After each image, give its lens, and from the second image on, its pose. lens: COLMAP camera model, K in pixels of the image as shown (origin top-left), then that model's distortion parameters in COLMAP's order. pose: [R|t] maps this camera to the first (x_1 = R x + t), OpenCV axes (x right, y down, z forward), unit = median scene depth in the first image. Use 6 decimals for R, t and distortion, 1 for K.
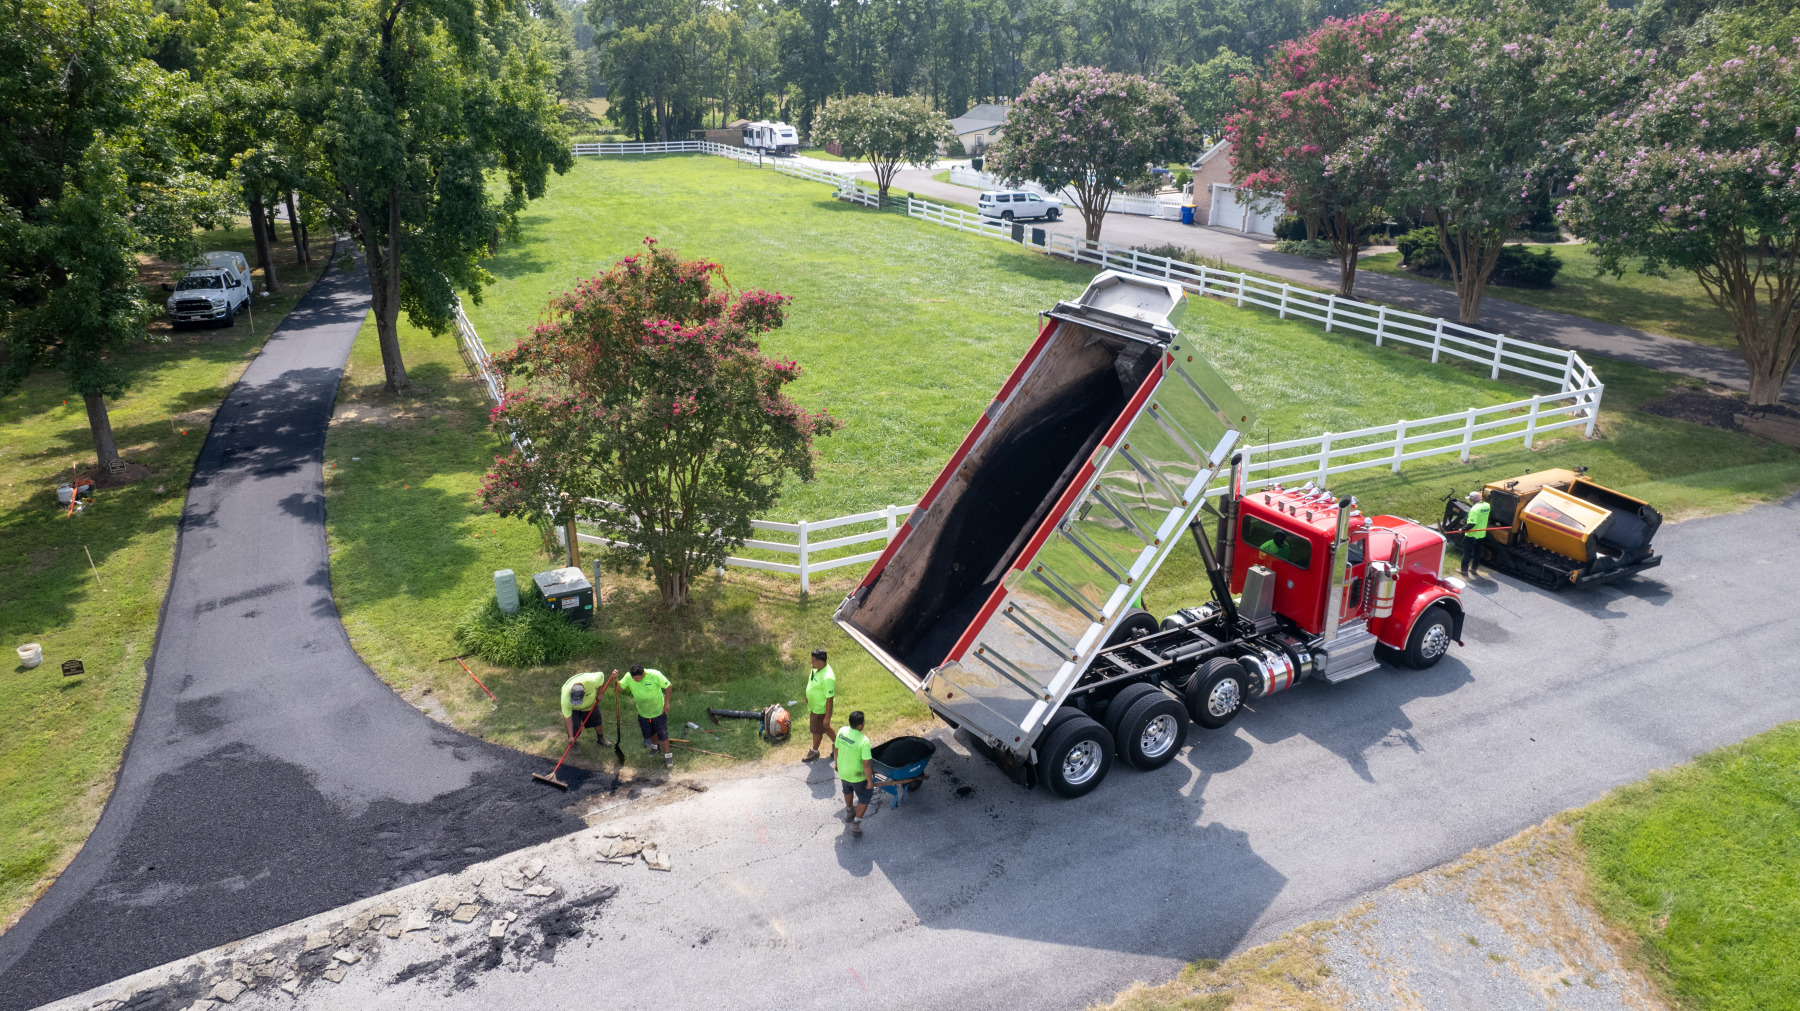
lens RADIAL K [[1155.5, 0, 892.8], [0, 1155.5, 503.4], [0, 0, 1]] dist [-0.078169, 0.072483]
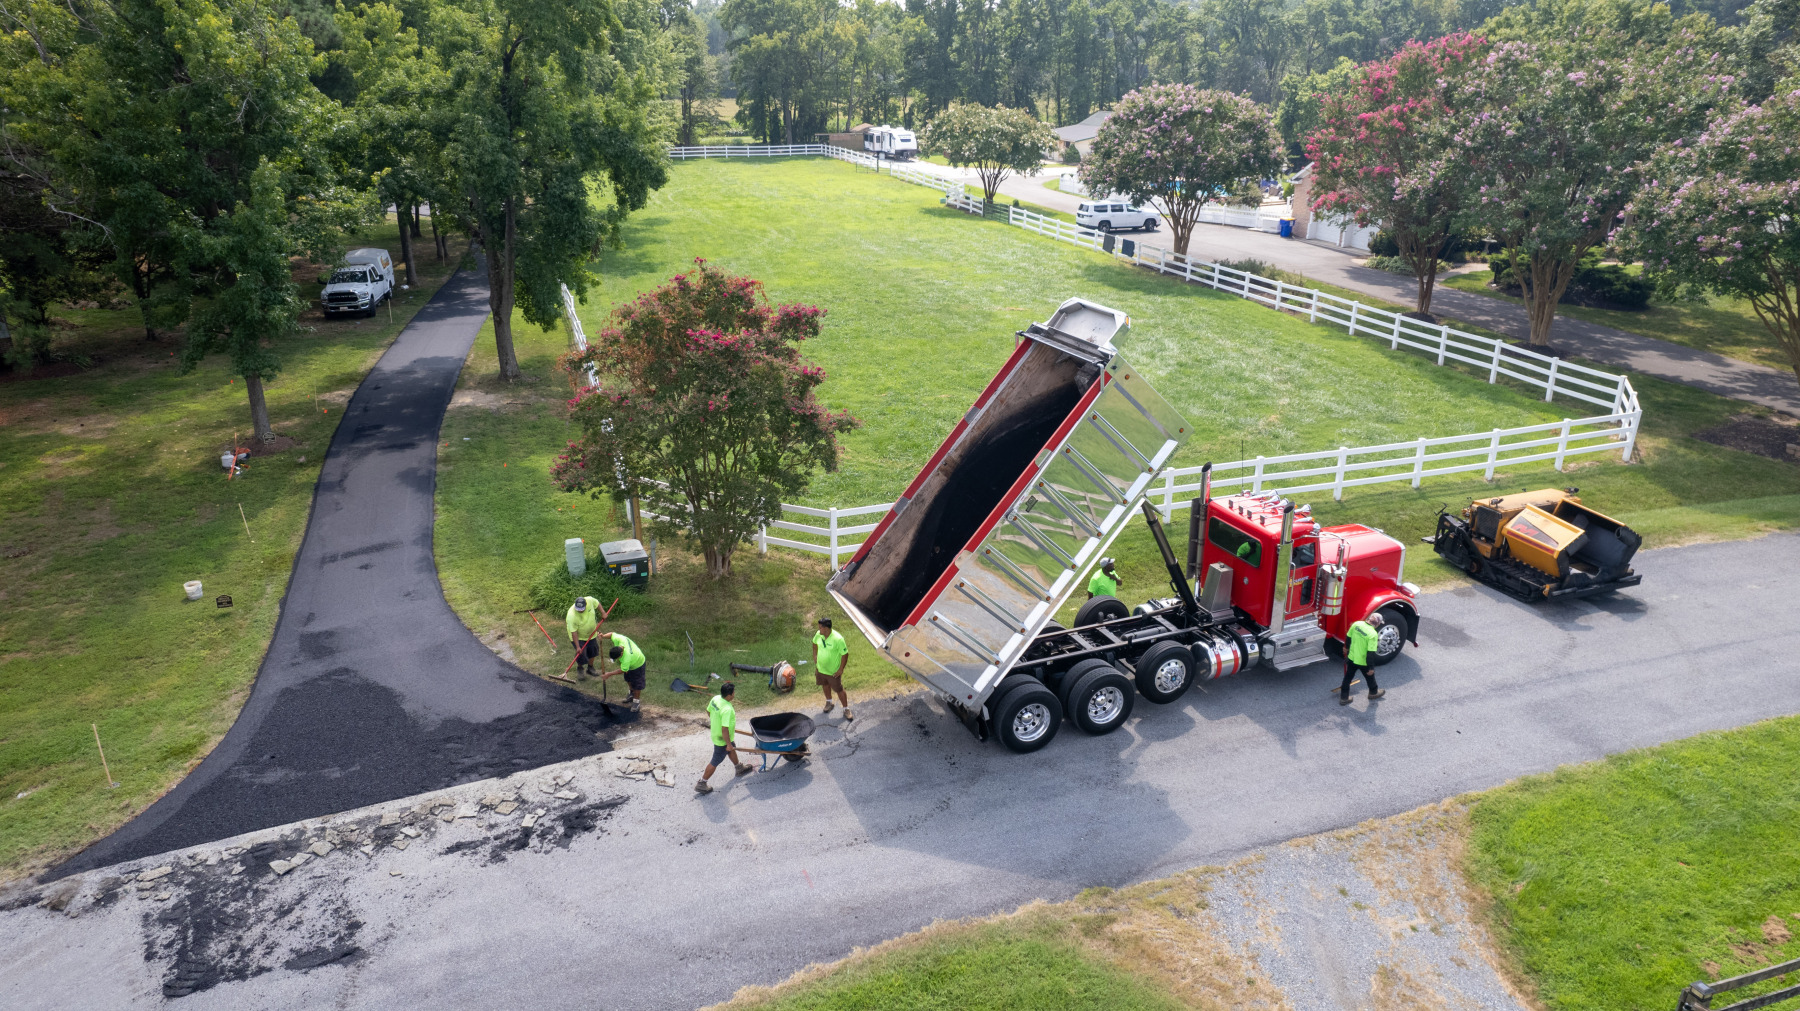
lens RADIAL K [[1155.5, 0, 892.8], [0, 1155.5, 503.4], [0, 0, 1]] dist [-0.078169, 0.072483]
pose [[0.993486, 0.041598, -0.106095, 0.082325], [-0.041502, 0.999134, 0.003111, 0.004273], [0.106132, 0.001312, 0.994351, -0.098083]]
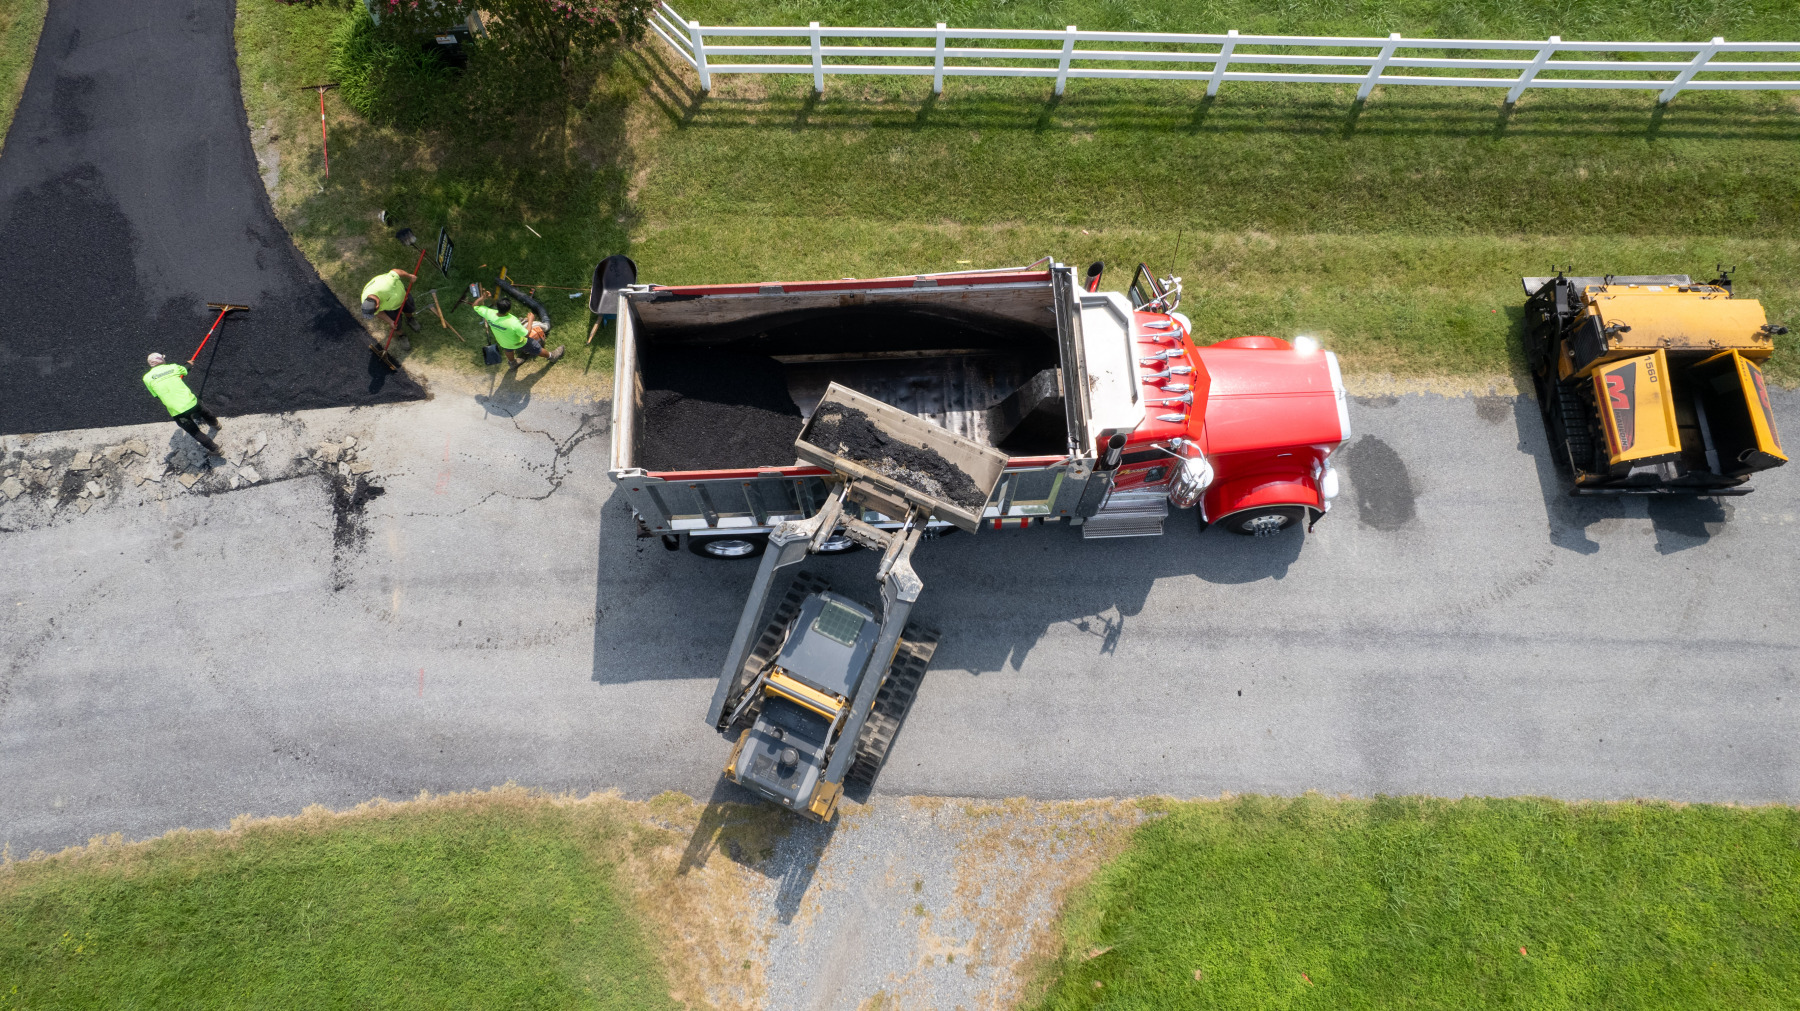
lens RADIAL K [[1155.5, 0, 892.8], [0, 1155.5, 503.4], [0, 0, 1]] dist [-0.078169, 0.072483]
pose [[0.899159, 0.414301, -0.140955, 0.246922], [-0.158283, 0.608171, 0.777866, -0.349457], [0.407995, -0.677114, 0.612419, 0.280700]]
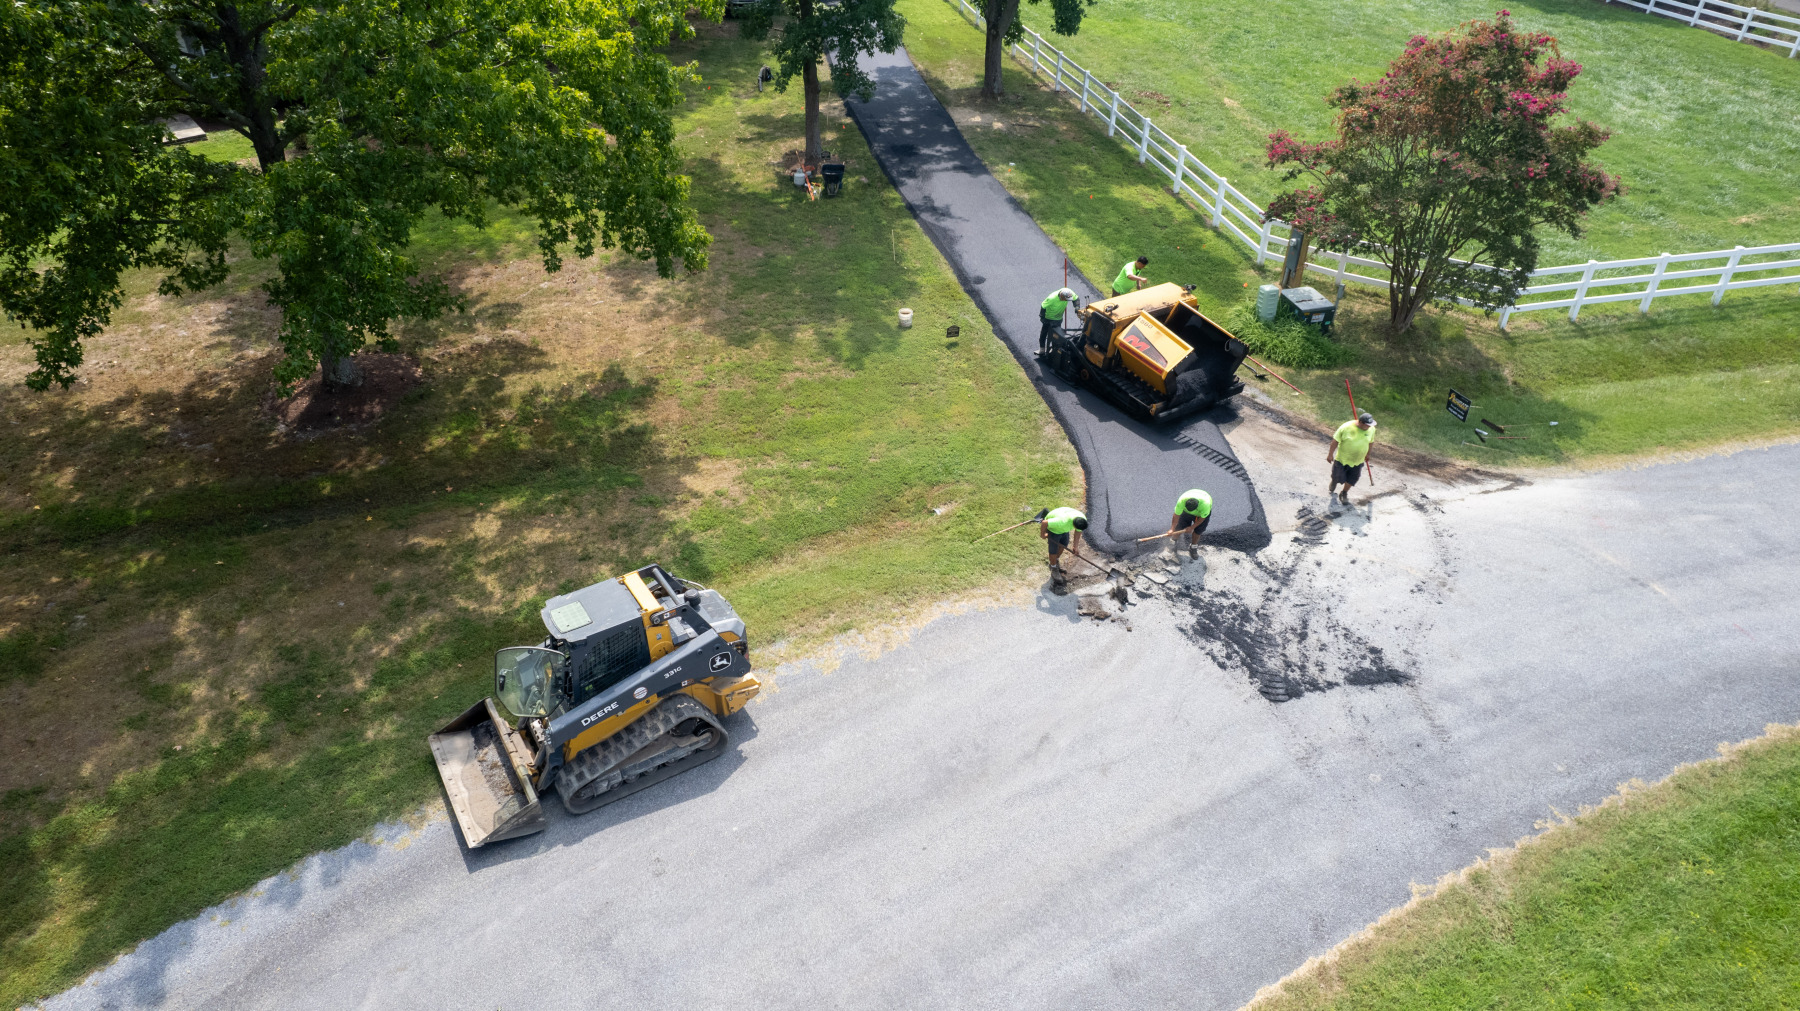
lens RADIAL K [[1155.5, 0, 892.8], [0, 1155.5, 503.4], [0, 0, 1]] dist [-0.078169, 0.072483]
pose [[0.978054, 0.128068, -0.164346, -0.394298], [-0.082454, 0.962302, 0.259182, 0.000457], [0.191344, -0.239943, 0.951743, -0.214170]]
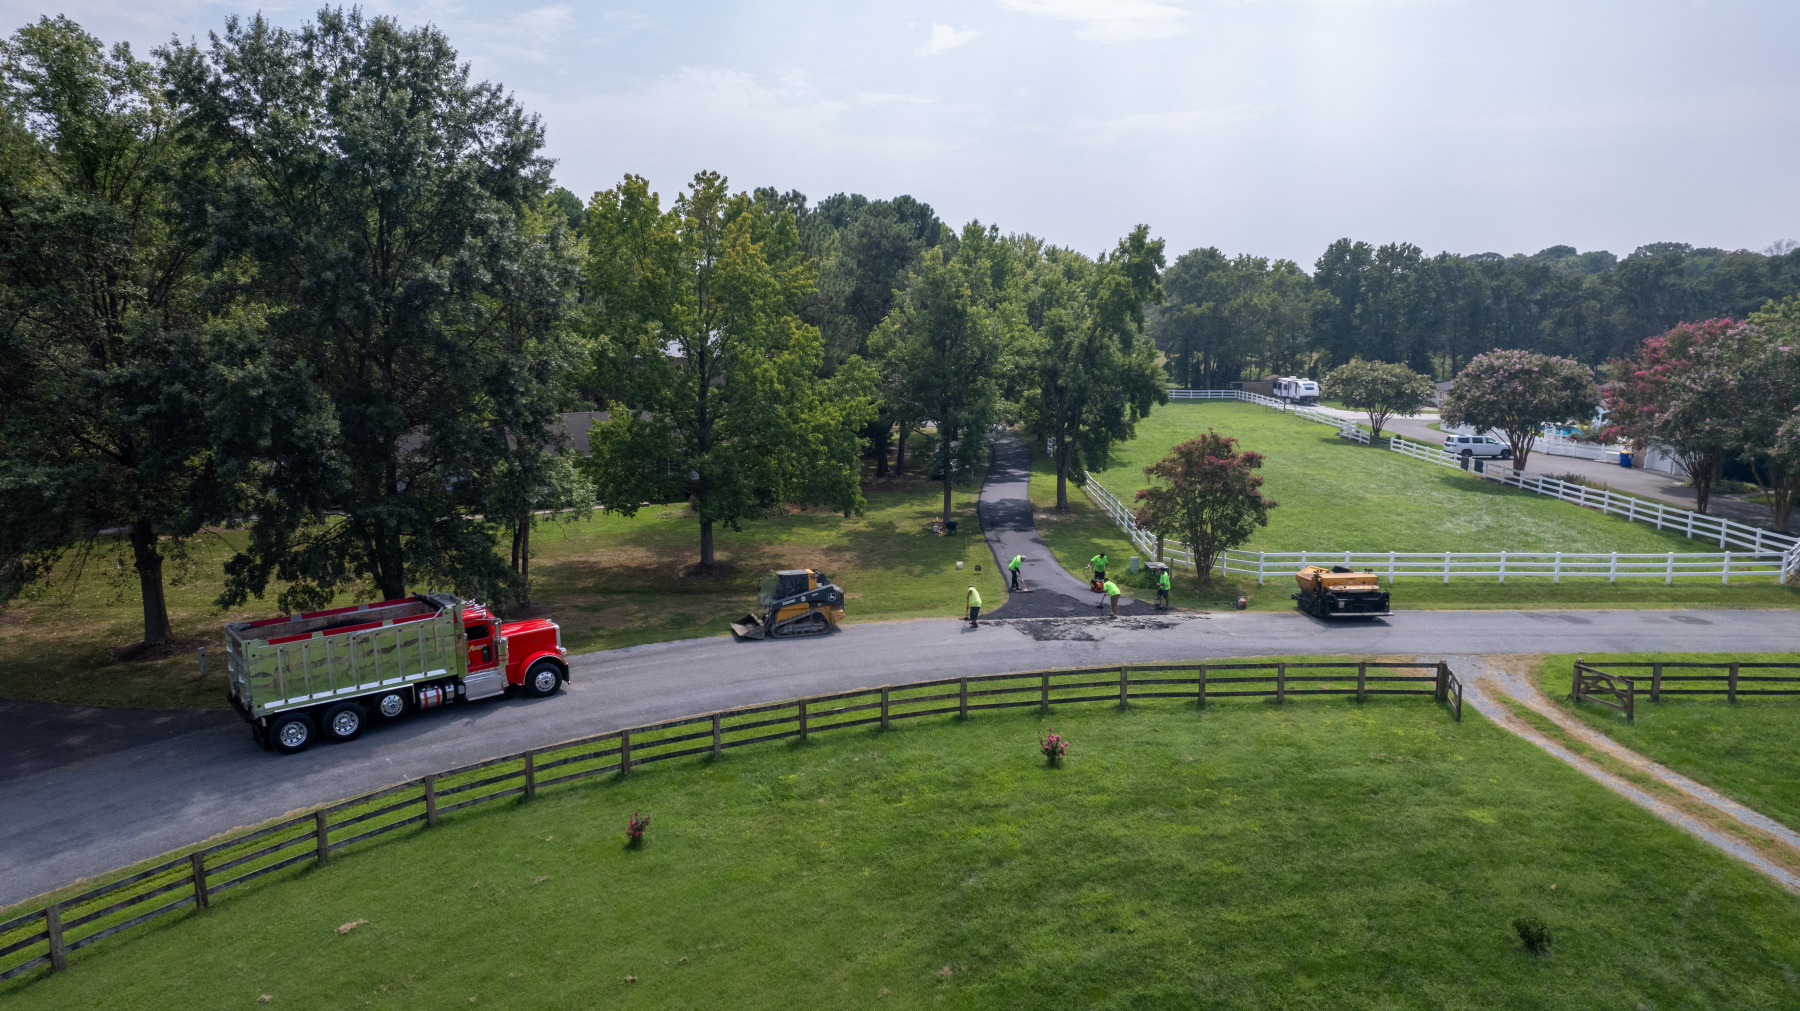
lens RADIAL K [[1163.4, 0, 907.4], [0, 1163.4, 484.6], [0, 0, 1]] dist [-0.025672, 0.001130]
pose [[0.905677, 0.064217, -0.419077, 0.202420], [-0.155158, 0.970094, -0.186665, 0.356502], [0.394557, 0.234082, 0.888555, -1.148950]]
